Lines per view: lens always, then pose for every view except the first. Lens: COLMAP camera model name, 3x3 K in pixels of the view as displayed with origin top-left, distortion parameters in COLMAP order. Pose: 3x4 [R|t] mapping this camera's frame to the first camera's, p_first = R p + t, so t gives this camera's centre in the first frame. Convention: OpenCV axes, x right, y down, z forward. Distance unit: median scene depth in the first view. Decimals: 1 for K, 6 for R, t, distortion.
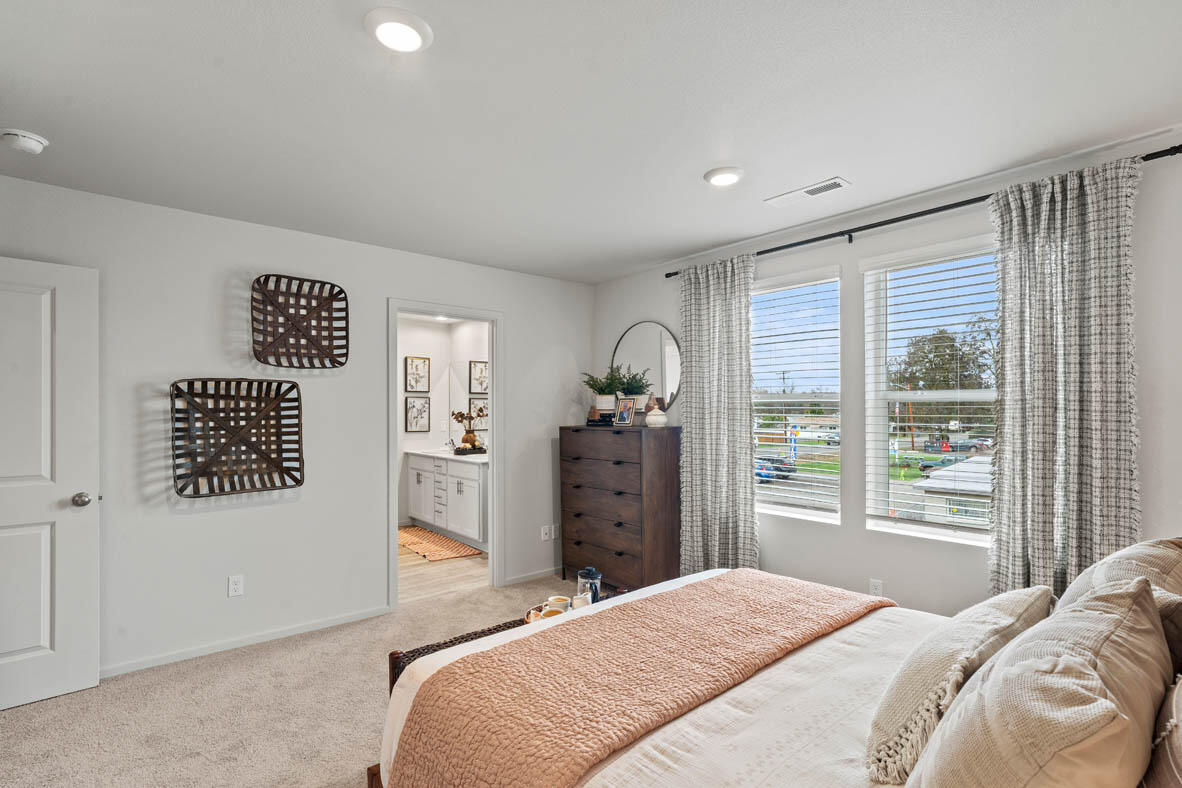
lens RADIAL K [[562.7, 0, 613.6], [0, 562.7, 413.4], [0, 0, 1]] dist [-0.006585, 0.005363]
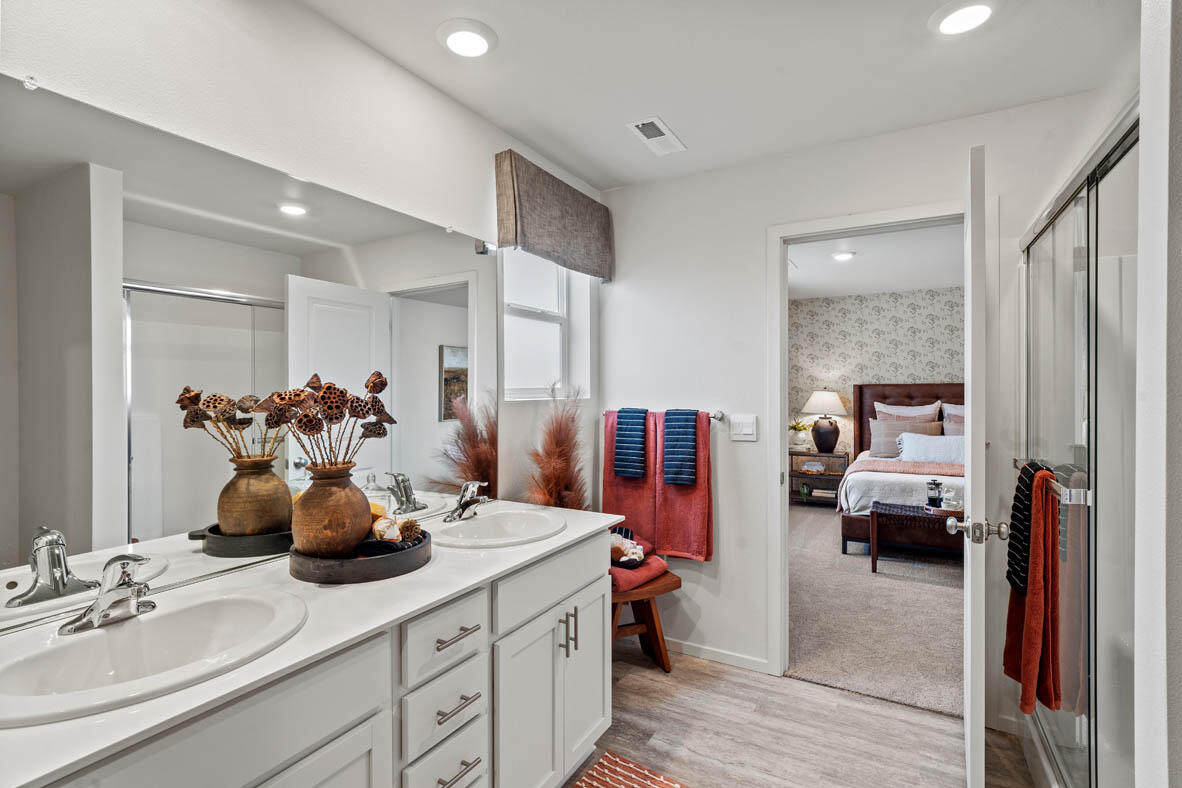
lens RADIAL K [[562.7, 0, 591.8], [0, 562.7, 394.1], [0, 0, 1]] dist [-0.006585, 0.005363]
pose [[-0.326516, 0.004808, 0.945179, -0.831089], [0.005156, 0.999981, -0.003306, 0.015544], [-0.945178, 0.003794, -0.326535, 1.607509]]
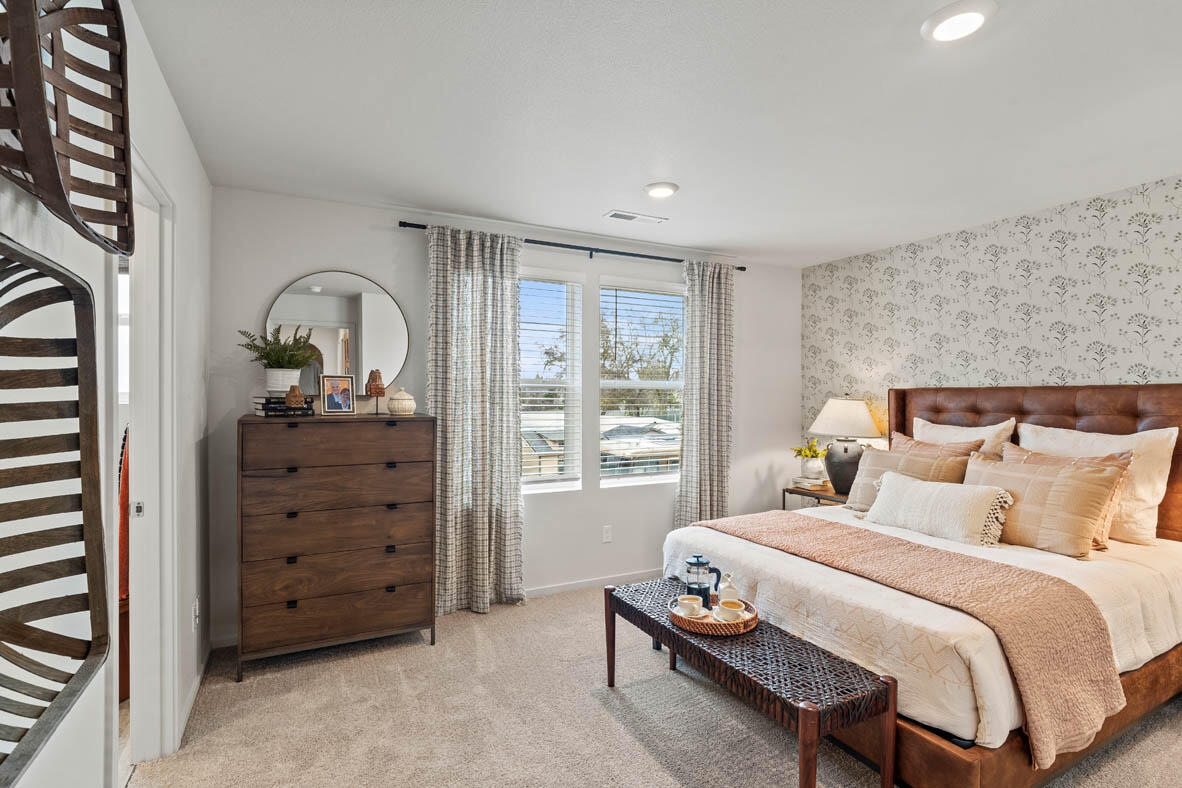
lens RADIAL K [[562.7, 0, 583.9], [0, 562.7, 395.2], [0, 0, 1]] dist [-0.006585, 0.005363]
pose [[0.260143, 0.002581, 0.965567, -0.652295], [0.000922, 0.999995, -0.002922, -0.000261], [-0.965570, 0.001651, 0.260139, 0.585577]]
